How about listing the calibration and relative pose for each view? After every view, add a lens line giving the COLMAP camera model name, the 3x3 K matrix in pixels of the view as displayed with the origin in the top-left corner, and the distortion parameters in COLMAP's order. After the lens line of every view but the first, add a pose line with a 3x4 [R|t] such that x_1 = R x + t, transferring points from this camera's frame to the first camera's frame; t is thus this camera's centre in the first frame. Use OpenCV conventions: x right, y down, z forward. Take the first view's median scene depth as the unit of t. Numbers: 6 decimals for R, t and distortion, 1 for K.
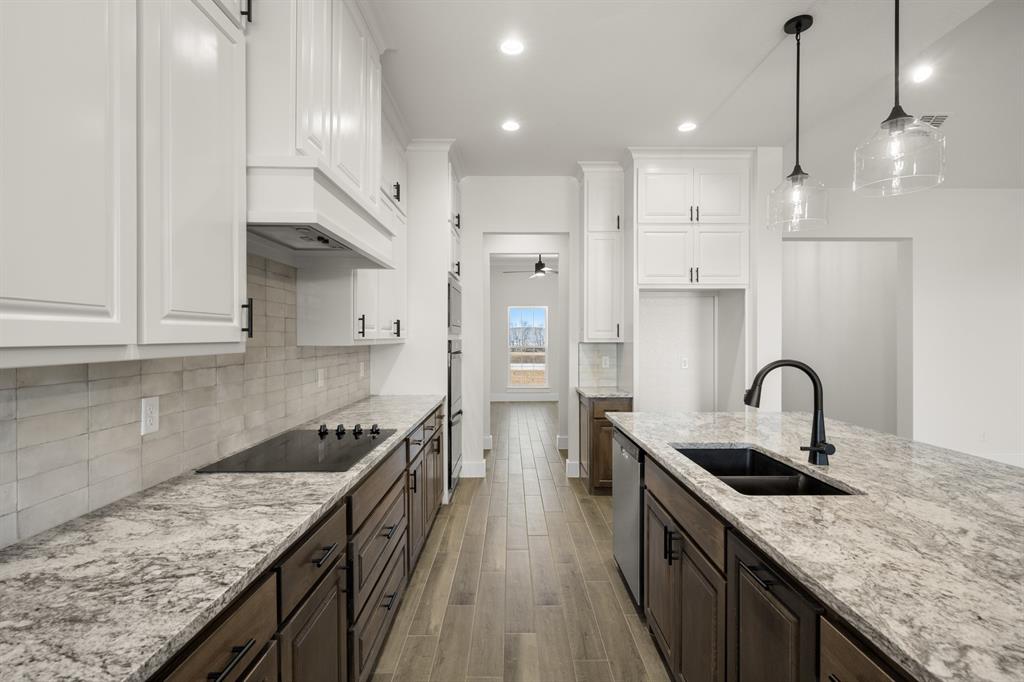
lens RADIAL K [[485.0, 0, 518.8], [0, 485.0, 338.1], [0, 0, 1]] dist [0.000713, 0.000030]
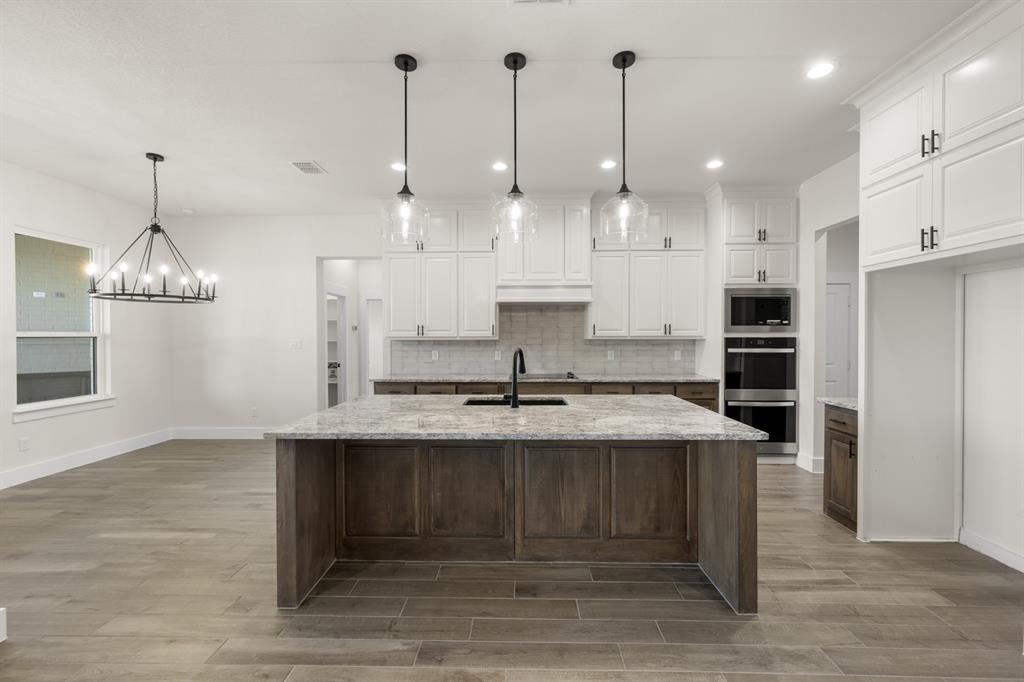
lens RADIAL K [[404.3, 0, 514.0], [0, 404.3, 338.7], [0, 0, 1]] dist [-0.000109, 0.000121]
pose [[-0.038682, 0.010589, -0.999195, 1.451872], [-0.000835, 0.999943, 0.010629, -0.004461], [0.999251, 0.001246, -0.038671, 0.742872]]
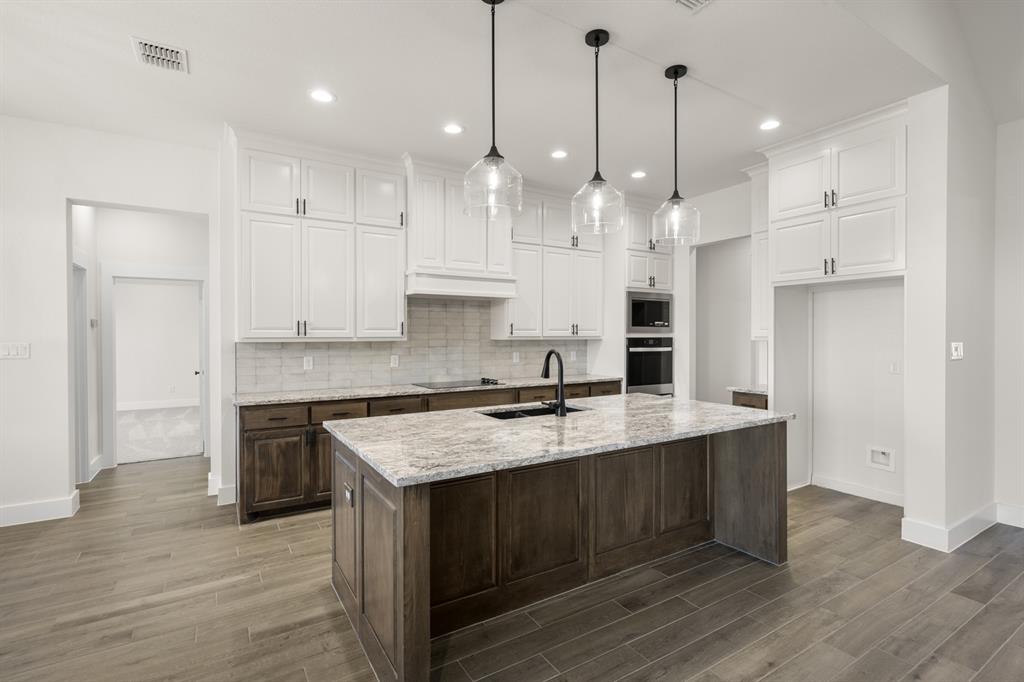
lens RADIAL K [[485.0, 0, 518.8], [0, 485.0, 338.1], [0, 0, 1]] dist [0.000713, 0.000030]
pose [[0.515291, 0.006114, -0.856993, 1.320912], [-0.002427, 0.999981, 0.005674, -0.001638], [0.857012, -0.000844, 0.515296, 0.063987]]
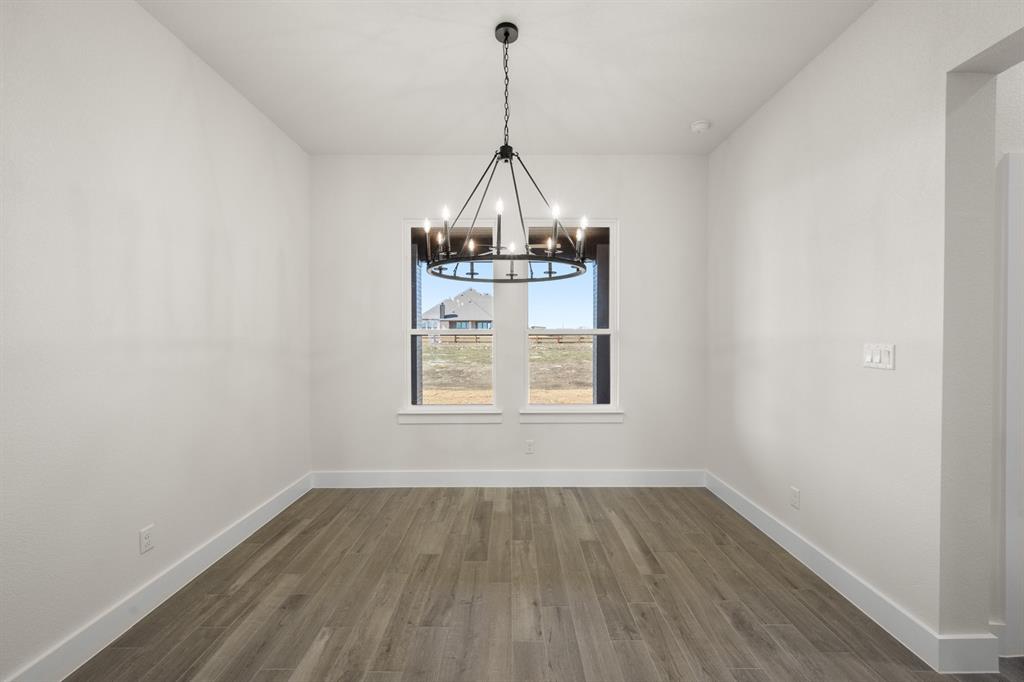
lens RADIAL K [[404.3, 0, 514.0], [0, 404.3, 338.7], [0, 0, 1]] dist [-0.000109, 0.000121]
pose [[-0.999967, 0.001162, 0.008020, 0.102929], [0.001295, 0.999862, 0.016582, -0.000385], [-0.008000, 0.016592, -0.999830, 0.296433]]
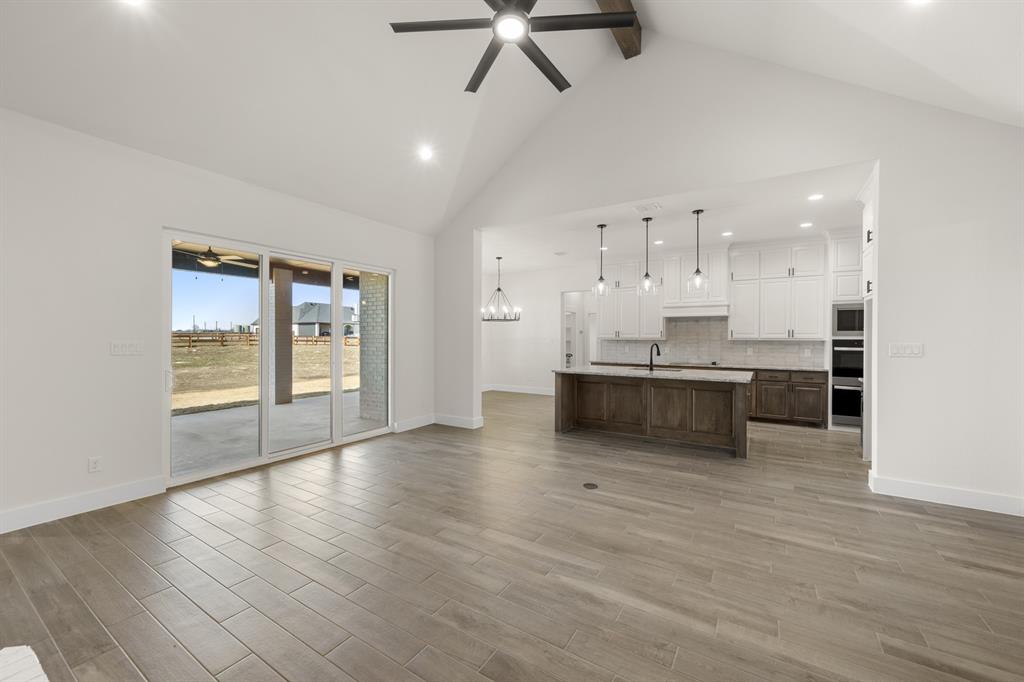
lens RADIAL K [[404.3, 0, 514.0], [0, 404.3, 338.7], [0, 0, 1]] dist [-0.000109, 0.000121]
pose [[-0.546353, 0.006103, -0.837533, 2.673971], [-0.003398, 0.999949, 0.009503, -0.012787], [0.837548, 0.008038, -0.546305, 1.277578]]
